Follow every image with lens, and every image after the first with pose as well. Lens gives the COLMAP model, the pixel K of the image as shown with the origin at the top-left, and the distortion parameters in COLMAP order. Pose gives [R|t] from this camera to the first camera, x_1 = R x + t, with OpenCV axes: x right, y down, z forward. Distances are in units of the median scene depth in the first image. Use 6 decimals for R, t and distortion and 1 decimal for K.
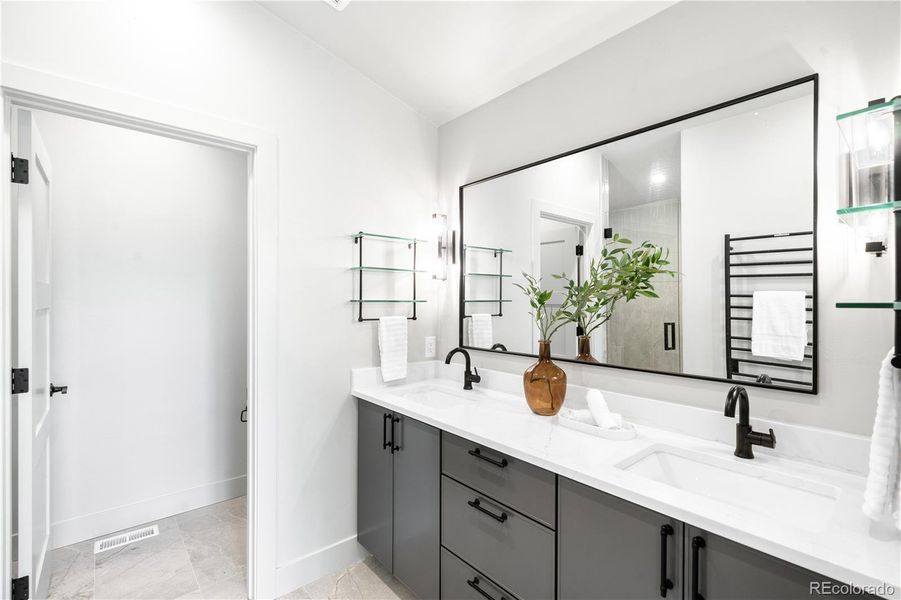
lens RADIAL K [[382.7, 0, 450.5], [0, 382.7, 300.0], [0, 0, 1]] dist [-0.000405, 0.000175]
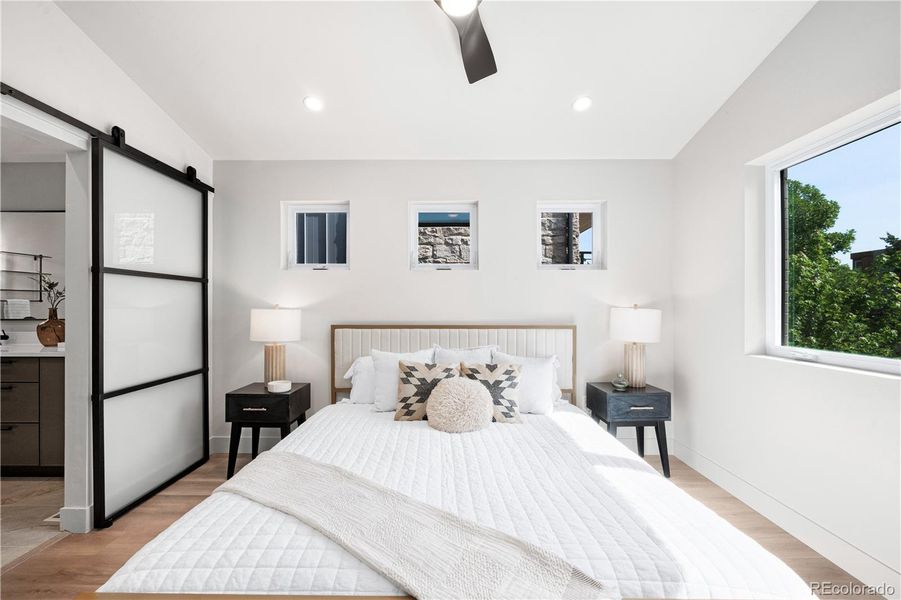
lens RADIAL K [[382.7, 0, 450.5], [0, 382.7, 300.0], [0, 0, 1]] dist [-0.000405, 0.000175]
pose [[0.670234, 0.003136, 0.742143, 0.100975], [0.006654, 0.999925, -0.010235, 0.062304], [-0.742120, 0.011798, 0.670163, -1.136958]]
